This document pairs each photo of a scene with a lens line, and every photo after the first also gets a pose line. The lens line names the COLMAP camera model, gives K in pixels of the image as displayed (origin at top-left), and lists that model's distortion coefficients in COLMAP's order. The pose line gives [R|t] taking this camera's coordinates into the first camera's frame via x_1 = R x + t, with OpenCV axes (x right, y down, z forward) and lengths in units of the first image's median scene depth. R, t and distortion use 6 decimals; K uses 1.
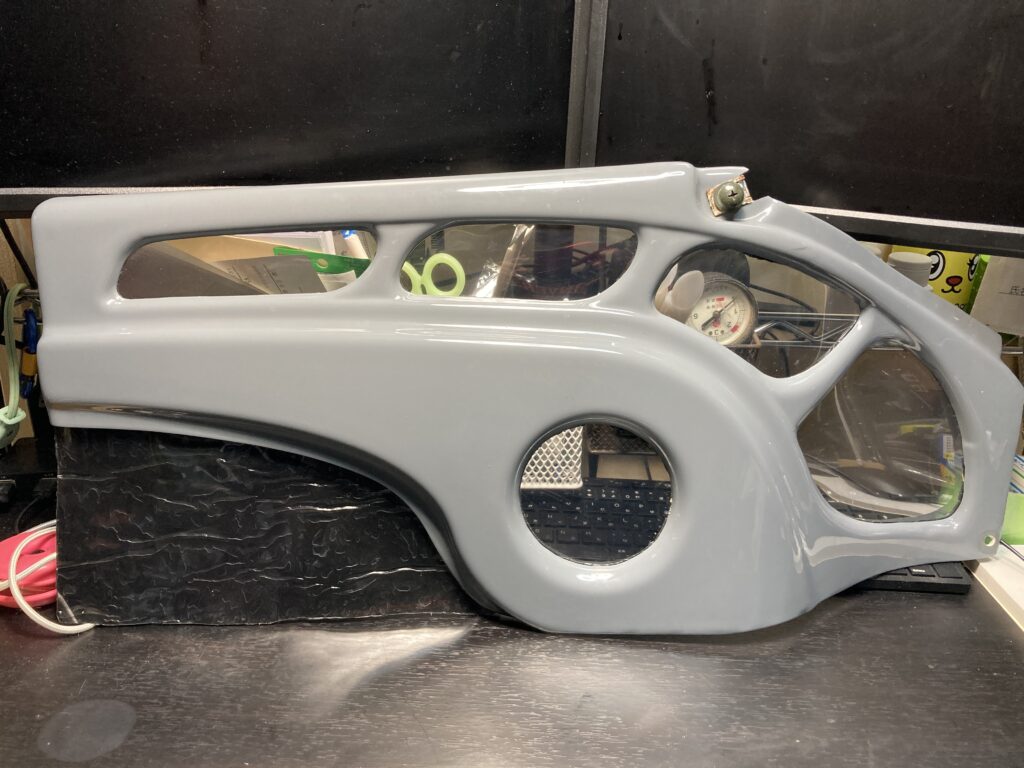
lens RADIAL K [[832.8, 0, 511.1], [0, 832.8, 379.3], [0, 0, 1]] dist [0.018048, -0.014624]
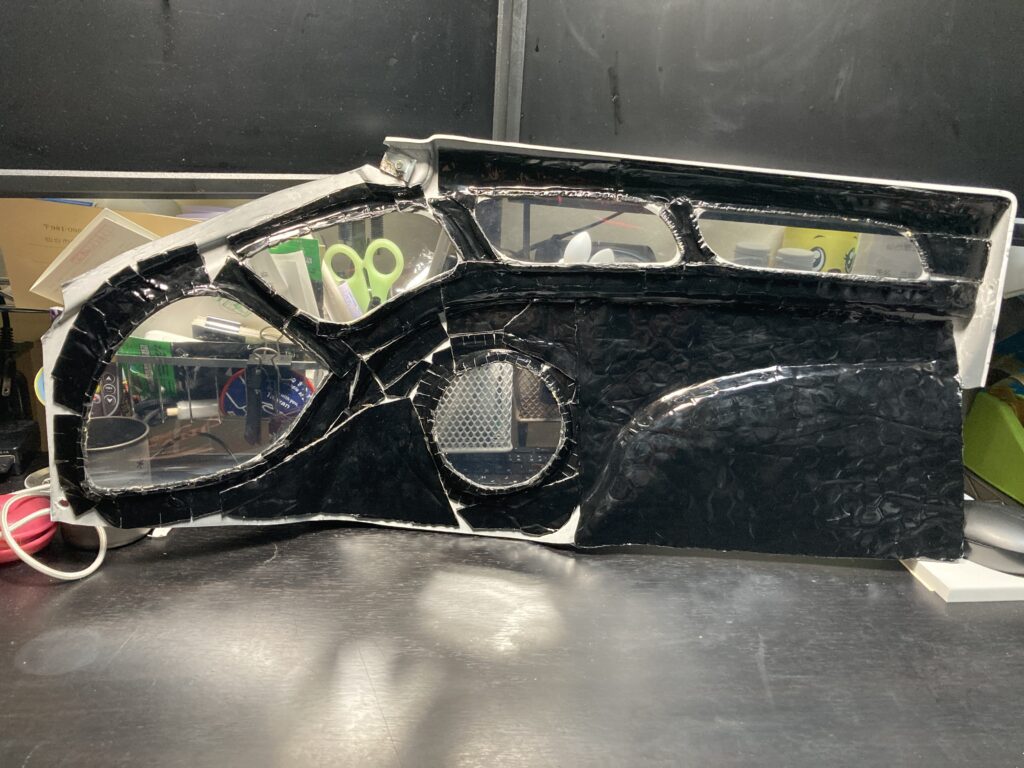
lens RADIAL K [[832.8, 0, 513.0], [0, 832.8, 380.0], [0, 0, 1]] dist [0.018048, -0.014624]
pose [[0.996435, -0.014248, 0.083148, -0.005655], [0.018832, 0.998331, -0.054600, 0.120368], [-0.082231, 0.055971, 0.995040, -0.130072]]
